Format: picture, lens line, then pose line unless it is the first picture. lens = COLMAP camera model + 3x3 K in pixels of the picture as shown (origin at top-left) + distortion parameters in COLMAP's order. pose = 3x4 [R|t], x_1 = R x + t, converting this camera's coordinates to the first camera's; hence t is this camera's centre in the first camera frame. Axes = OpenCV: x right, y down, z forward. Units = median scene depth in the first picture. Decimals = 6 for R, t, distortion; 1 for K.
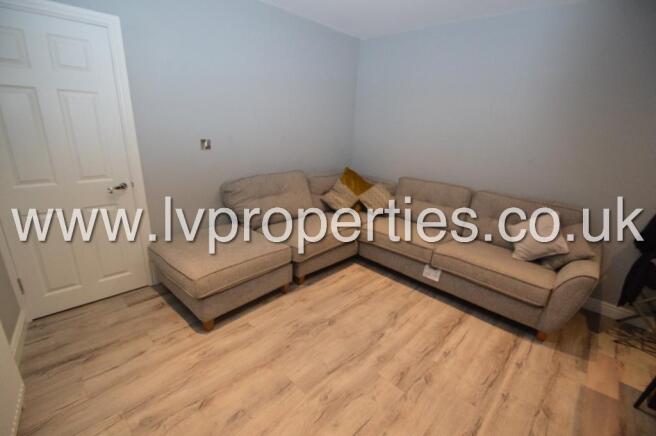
lens RADIAL K [[289.6, 0, 326.9], [0, 289.6, 223.0], [0, 0, 1]] dist [0.004514, -0.010200]
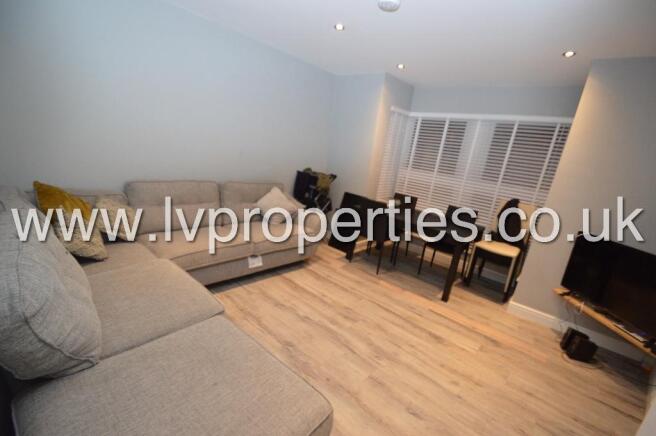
lens RADIAL K [[289.6, 0, 326.9], [0, 289.6, 223.0], [0, 0, 1]] dist [0.004514, -0.010200]
pose [[-0.028130, -0.303692, 0.952355, -0.807245], [0.185767, 0.934547, 0.303501, -0.307427], [-0.982191, 0.185454, 0.030127, 0.810435]]
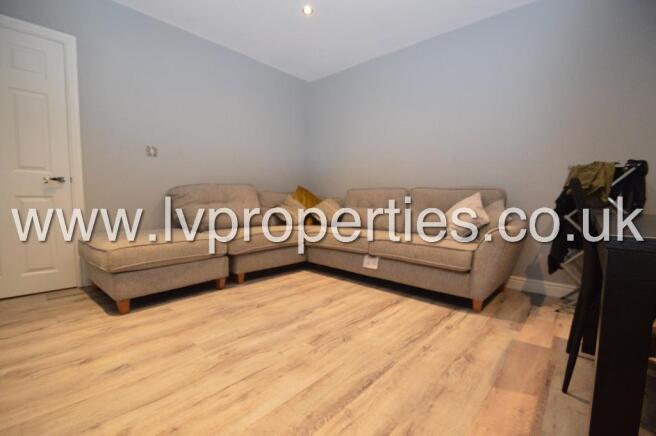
lens RADIAL K [[289.6, 0, 326.9], [0, 289.6, 223.0], [0, 0, 1]] dist [0.004514, -0.010200]
pose [[0.998738, -0.040859, 0.029196, 0.227888], [0.046580, 0.970995, -0.234518, 0.326382], [-0.018767, 0.235582, 0.971673, 0.006859]]
